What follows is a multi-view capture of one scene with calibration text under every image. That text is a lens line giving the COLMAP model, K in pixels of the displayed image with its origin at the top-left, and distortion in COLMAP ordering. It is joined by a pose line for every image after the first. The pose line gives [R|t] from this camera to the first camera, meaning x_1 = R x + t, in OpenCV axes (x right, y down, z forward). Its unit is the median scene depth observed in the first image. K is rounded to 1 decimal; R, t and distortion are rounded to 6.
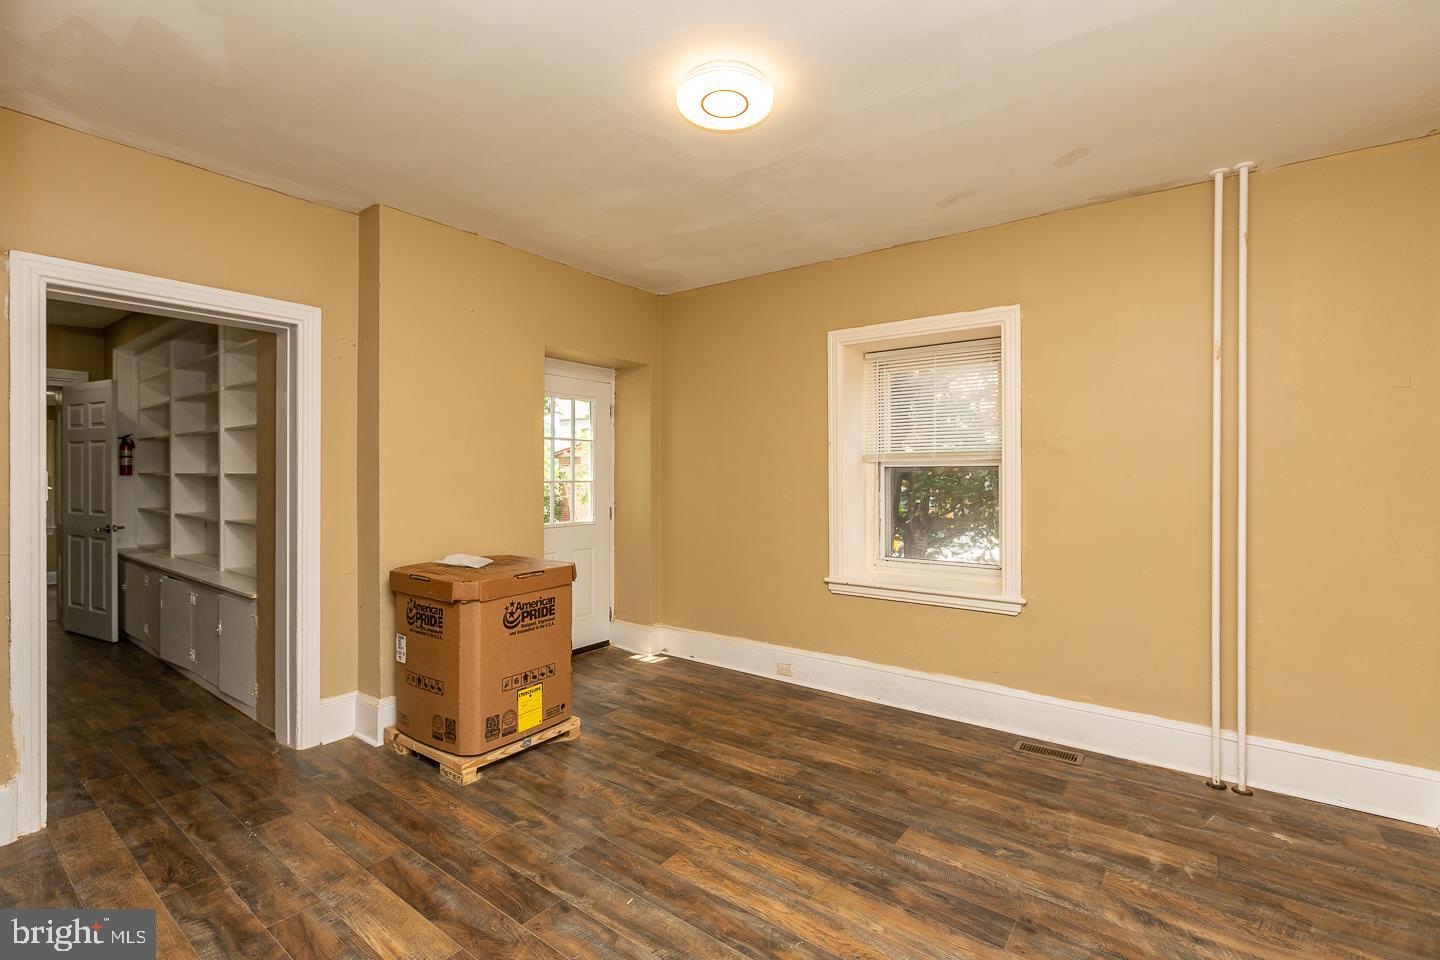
lens RADIAL K [[645.6, 0, 720.0], [0, 645.6, 480.0], [0, 0, 1]] dist [-0.000402, -0.000582]
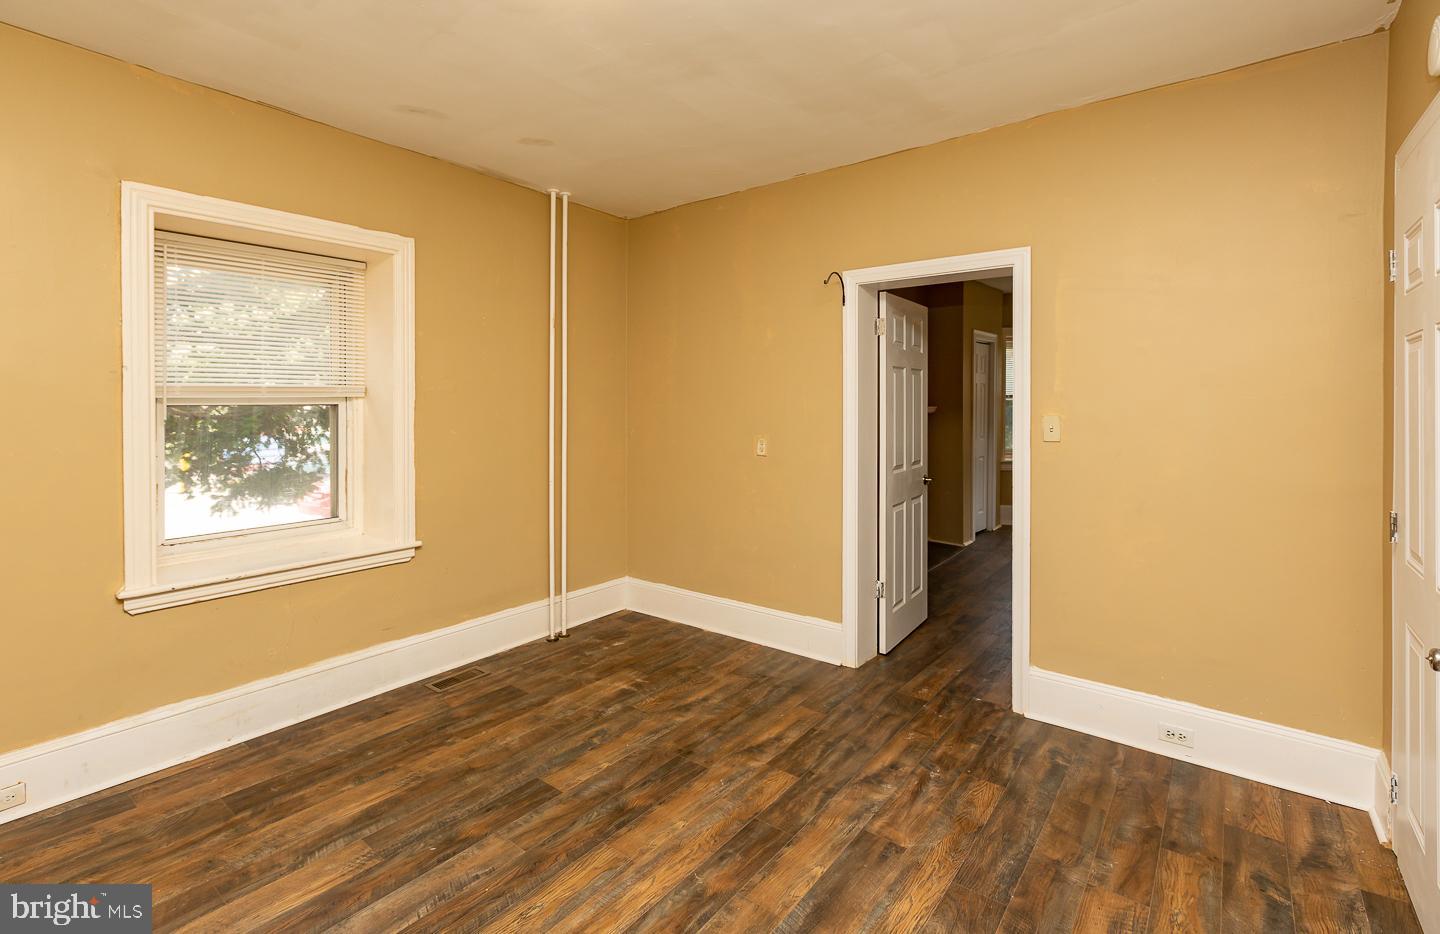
lens RADIAL K [[654.7, 0, 712.8], [0, 654.7, 415.3], [0, 0, 1]] dist [-0.000062, -0.000637]
pose [[0.022284, -0.023509, 0.999475, -0.629285], [0.010539, 0.999673, 0.023279, -0.032207], [-0.999696, 0.010015, 0.022525, 0.651898]]
